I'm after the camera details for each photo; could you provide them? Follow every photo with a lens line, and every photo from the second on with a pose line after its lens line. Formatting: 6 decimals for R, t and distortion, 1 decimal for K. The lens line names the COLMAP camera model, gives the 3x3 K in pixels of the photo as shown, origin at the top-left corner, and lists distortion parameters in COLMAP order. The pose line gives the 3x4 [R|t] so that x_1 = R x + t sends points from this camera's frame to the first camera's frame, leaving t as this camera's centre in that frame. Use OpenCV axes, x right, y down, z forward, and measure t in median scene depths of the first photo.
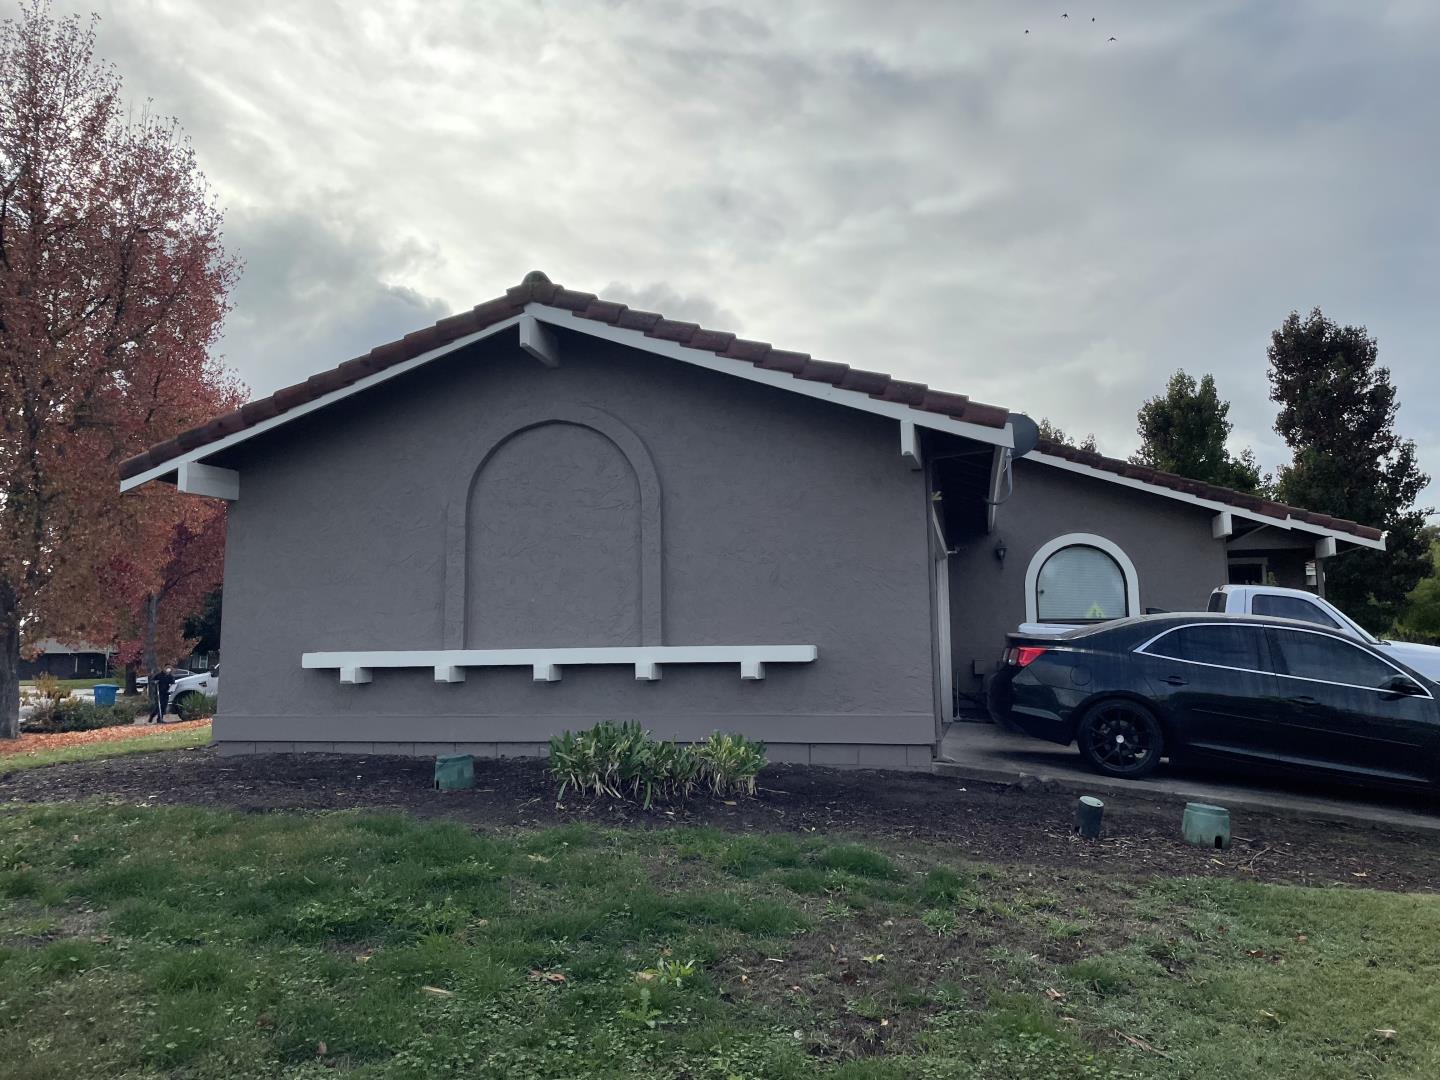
lens RADIAL K [[1090.3, 0, 733.5], [0, 1090.3, 540.0], [0, 0, 1]] dist [0.094491, -0.117603]
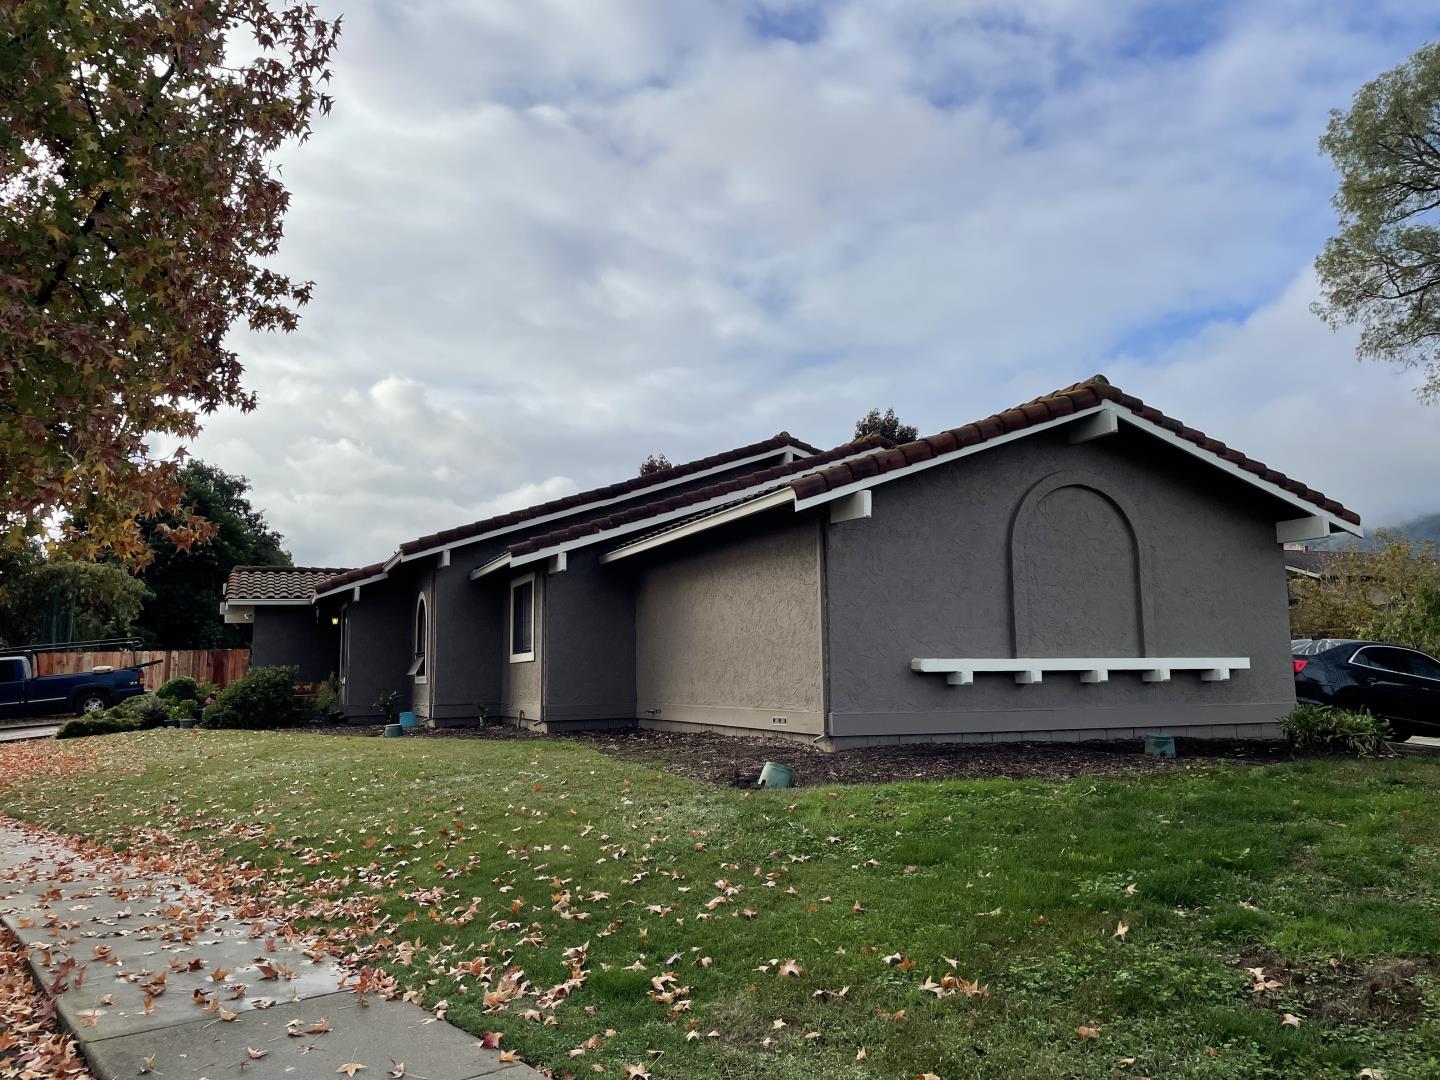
lens RADIAL K [[1089.4, 0, 712.8], [0, 1089.4, 537.0], [0, 0, 1]] dist [0.101360, -0.124503]
pose [[0.812877, 0.070916, 0.578102, -0.392881], [-0.055611, 0.997475, -0.044166, 0.011253], [-0.579775, 0.003753, 0.814768, 0.054346]]
